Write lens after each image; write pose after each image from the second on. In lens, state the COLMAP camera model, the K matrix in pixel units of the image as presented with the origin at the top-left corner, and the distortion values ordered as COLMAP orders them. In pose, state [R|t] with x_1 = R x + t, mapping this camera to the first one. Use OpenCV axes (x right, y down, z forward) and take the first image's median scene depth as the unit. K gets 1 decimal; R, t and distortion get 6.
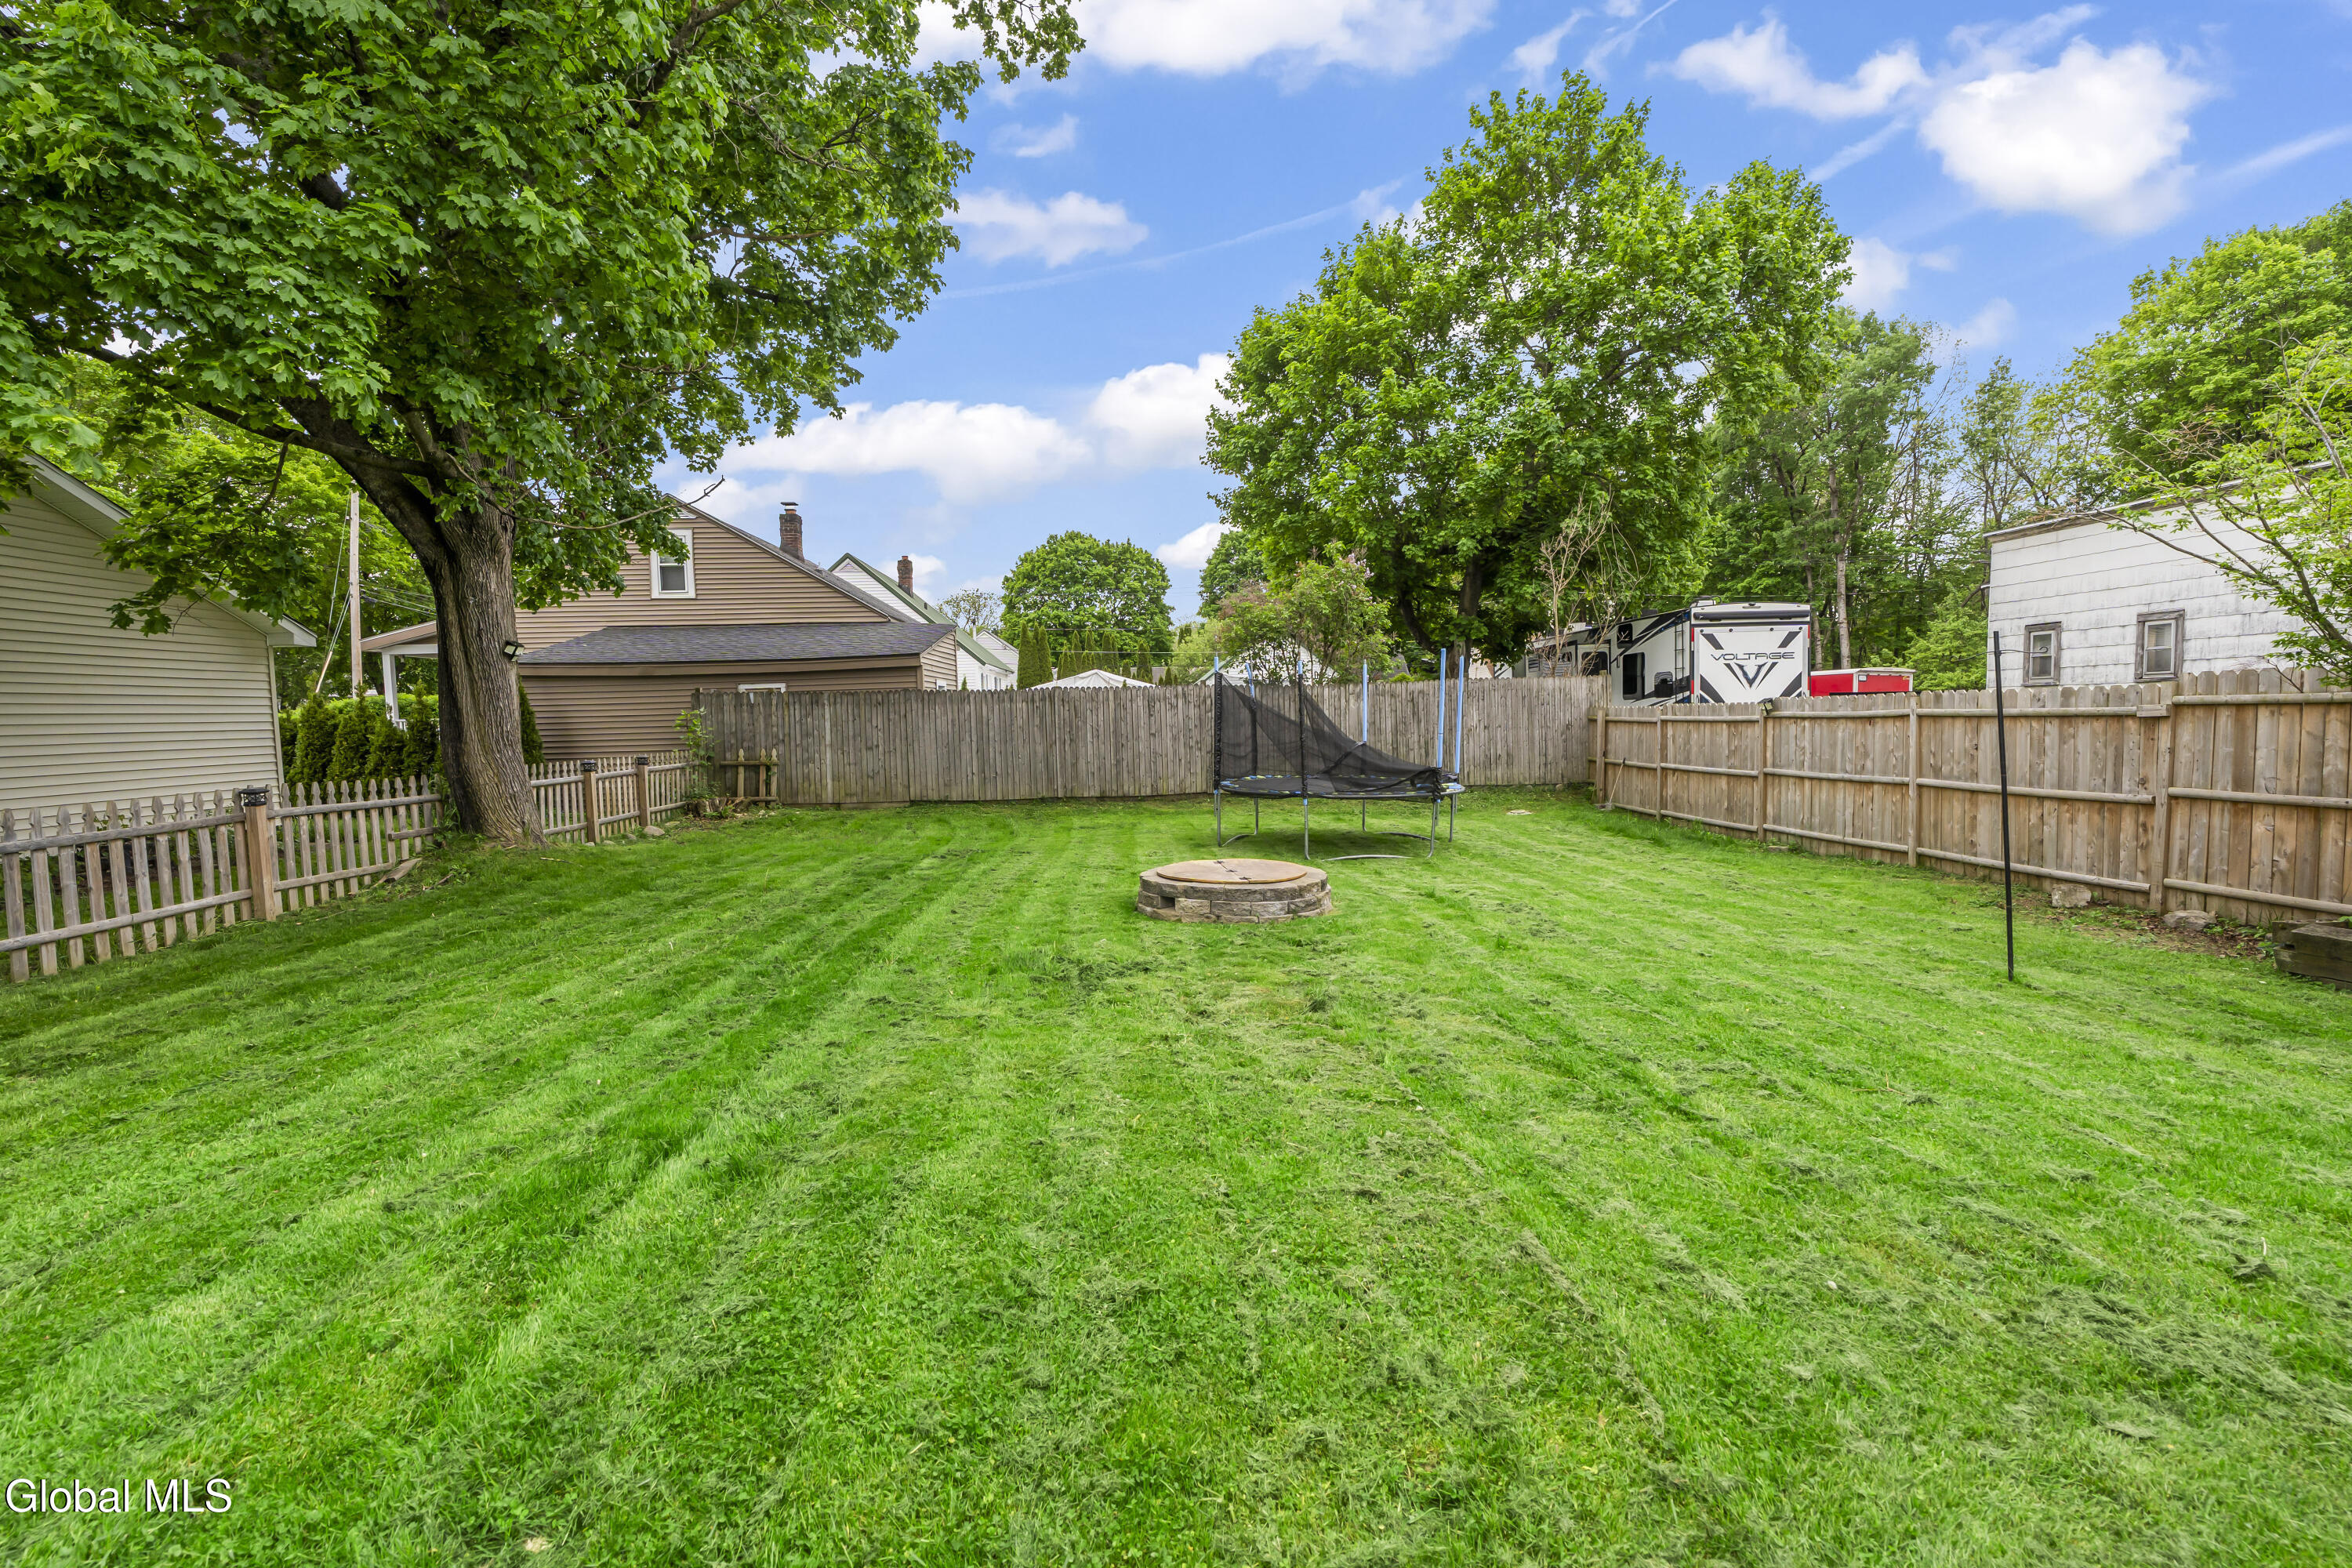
lens RADIAL K [[1095.1, 0, 1162.4], [0, 1095.1, 795.3], [0, 0, 1]] dist [-0.002707, 0.000937]
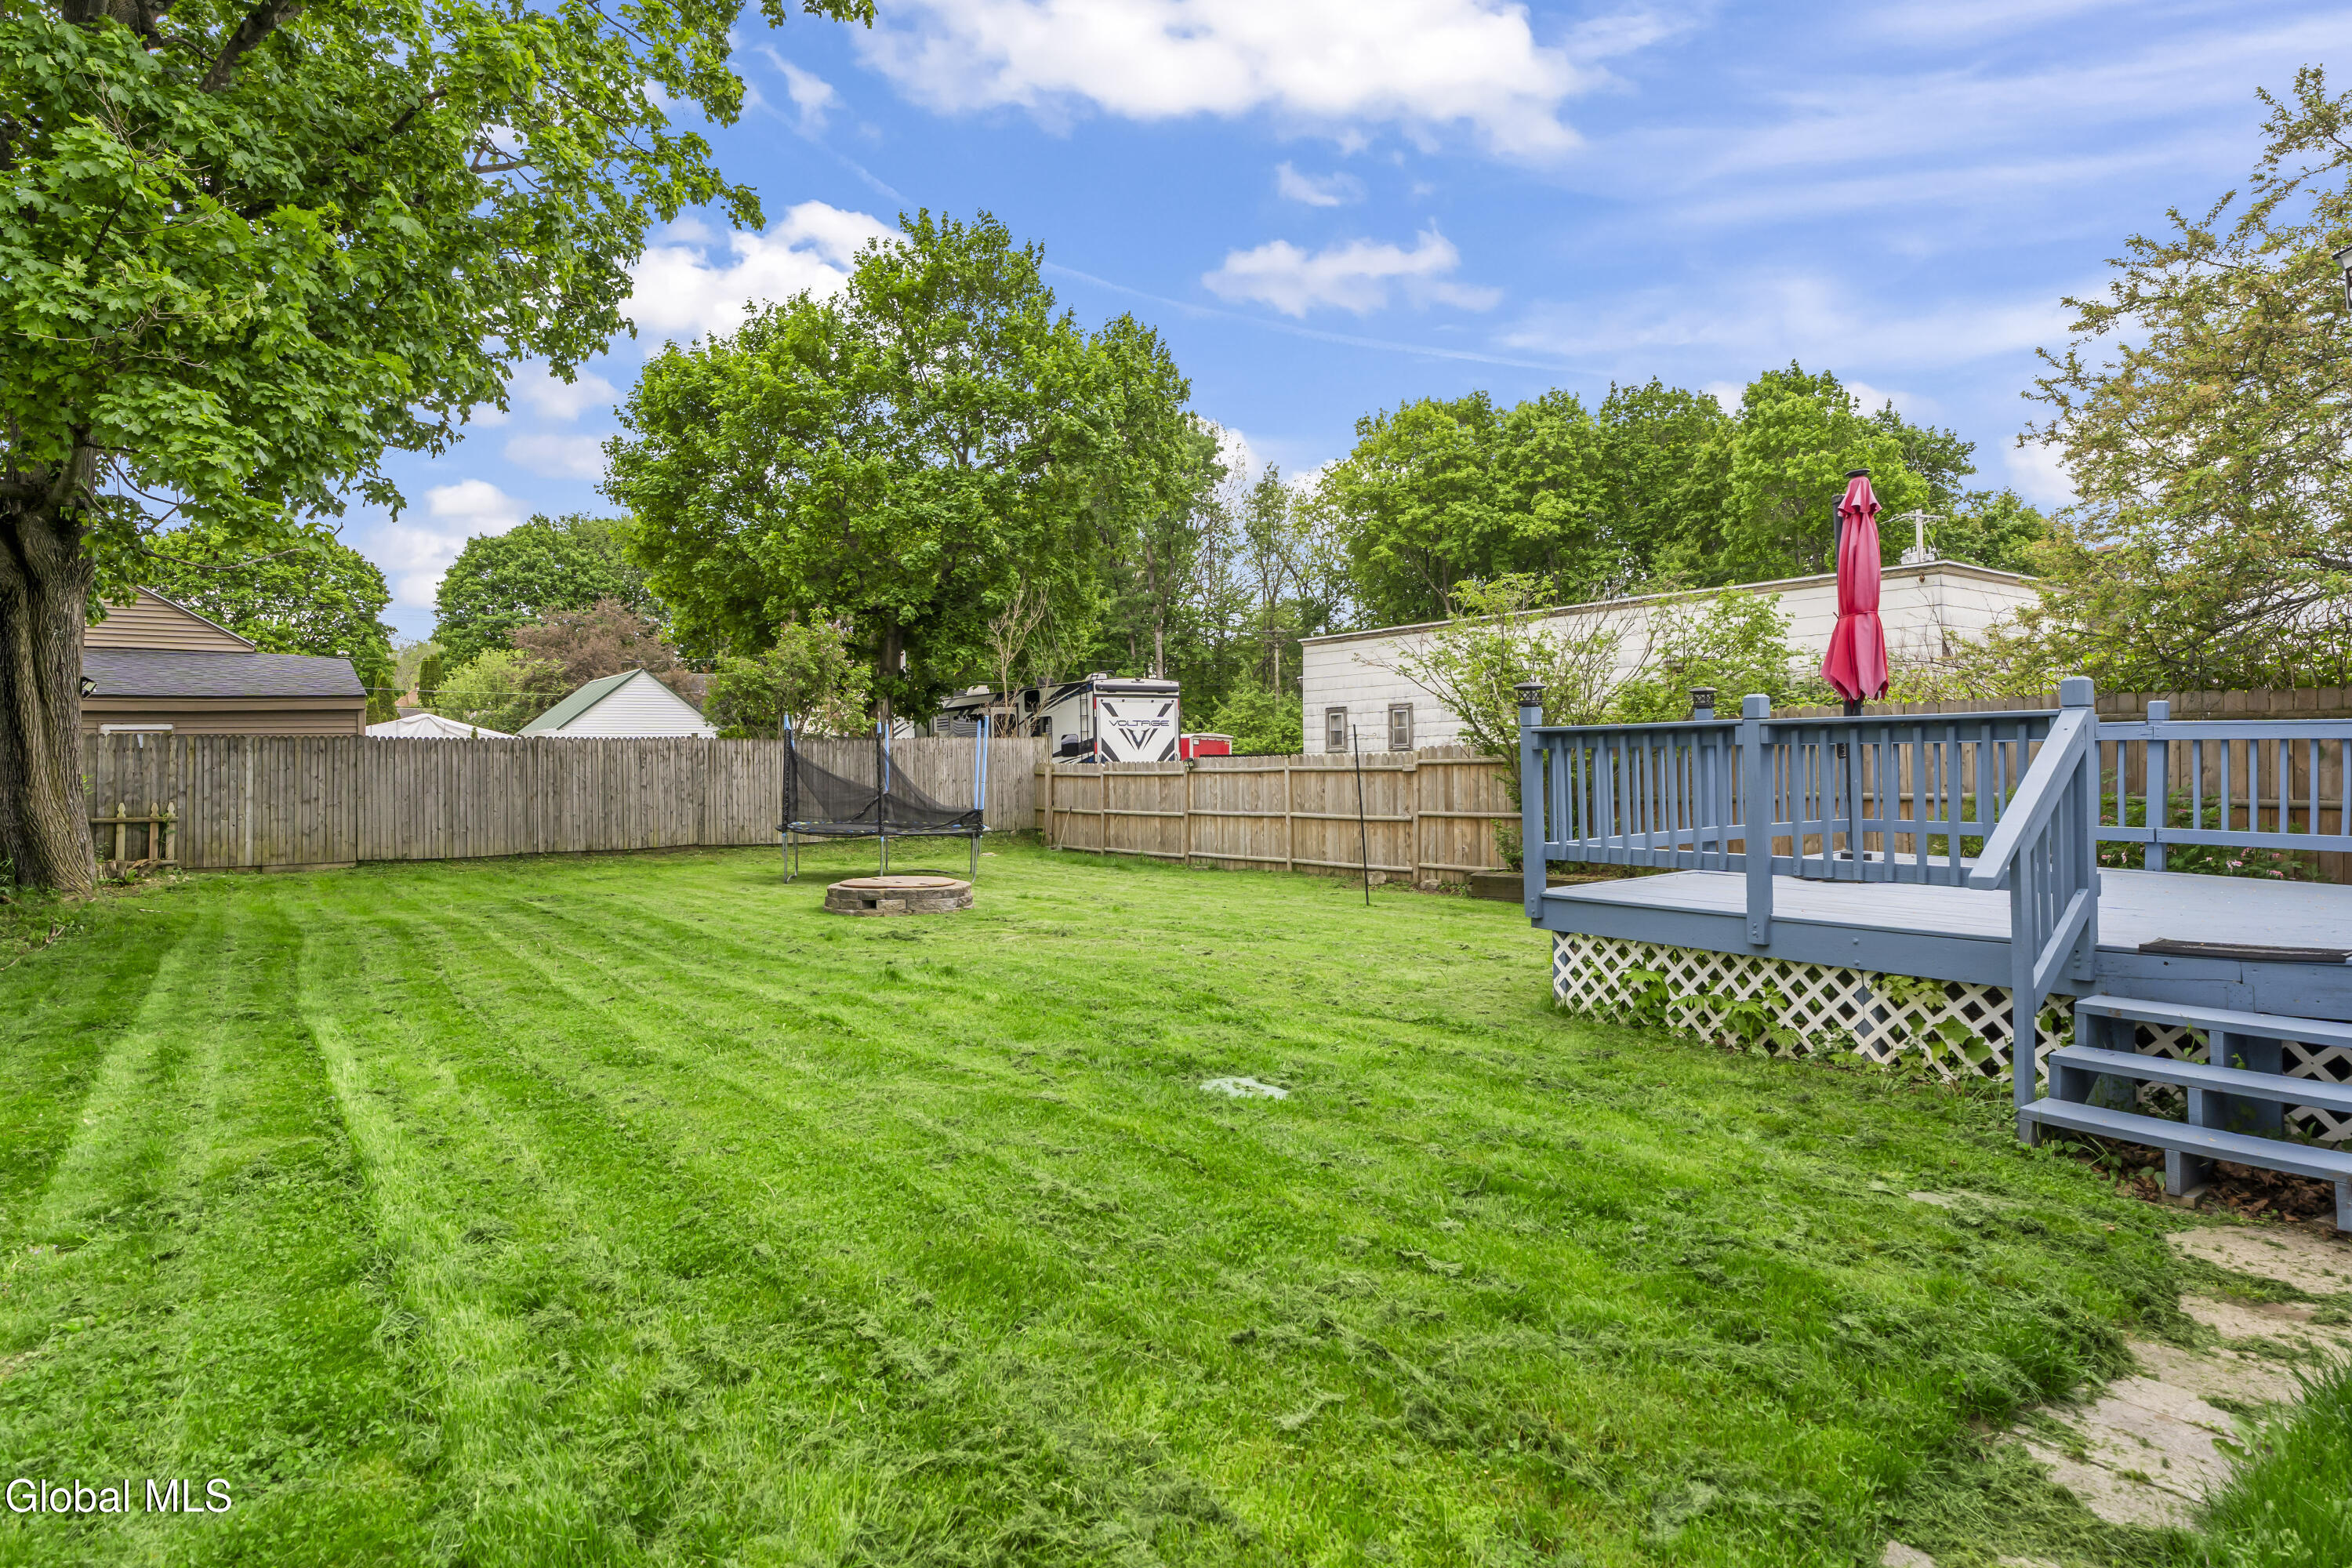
lens RADIAL K [[1292.1, 0, 1179.8], [0, 1292.1, 770.4], [0, 0, 1]] dist [0.000224, 0.000283]
pose [[0.836023, 0.008337, 0.548631, -0.189349], [0.033746, 0.997211, -0.066576, 0.018480], [-0.547655, 0.074173, 0.833410, -0.184568]]
